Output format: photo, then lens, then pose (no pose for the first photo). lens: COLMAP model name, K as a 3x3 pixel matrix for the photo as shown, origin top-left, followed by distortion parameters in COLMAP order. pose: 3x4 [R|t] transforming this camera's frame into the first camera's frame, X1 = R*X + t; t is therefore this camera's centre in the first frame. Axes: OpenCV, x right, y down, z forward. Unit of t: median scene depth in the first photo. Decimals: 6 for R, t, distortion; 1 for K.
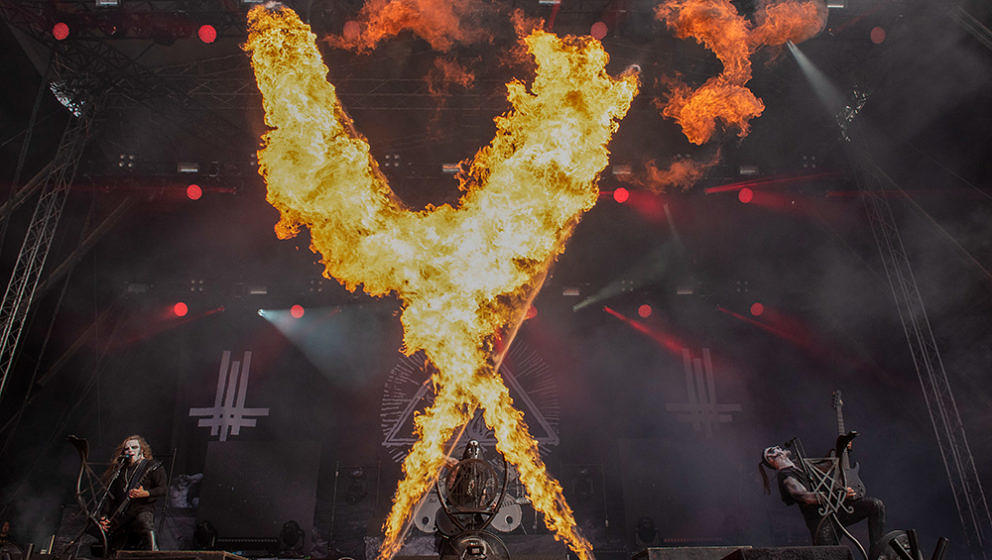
lens RADIAL K [[739.9, 0, 495.9], [0, 739.9, 273.1], [0, 0, 1]] dist [0.001150, 0.001680]
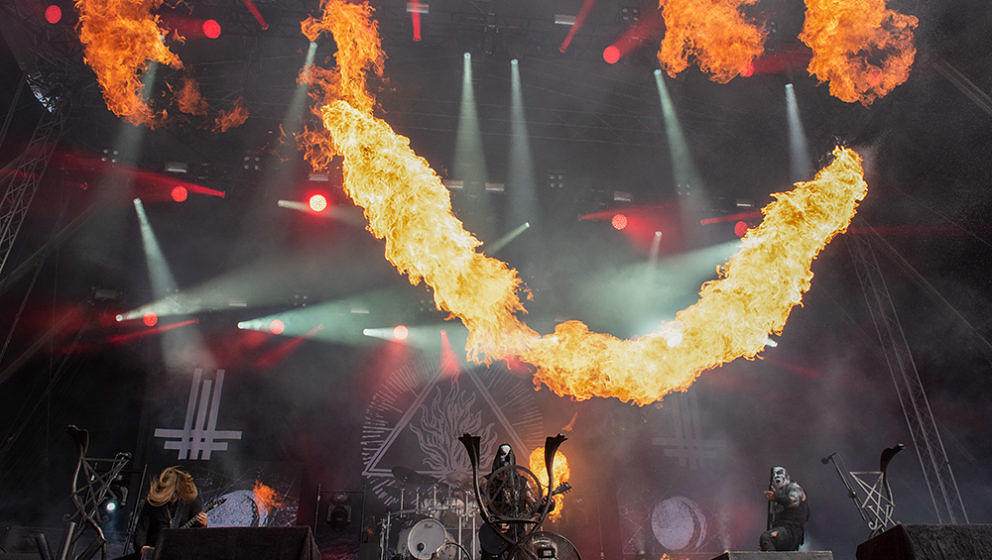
lens RADIAL K [[734.4, 0, 496.0], [0, 734.4, 280.0], [0, 0, 1]] dist [-0.007579, -0.000920]
pose [[0.994275, 0.044693, 0.097055, -0.137947], [-0.037419, 0.996442, -0.075519, 0.079708], [-0.100085, 0.071455, 0.992410, 0.062702]]
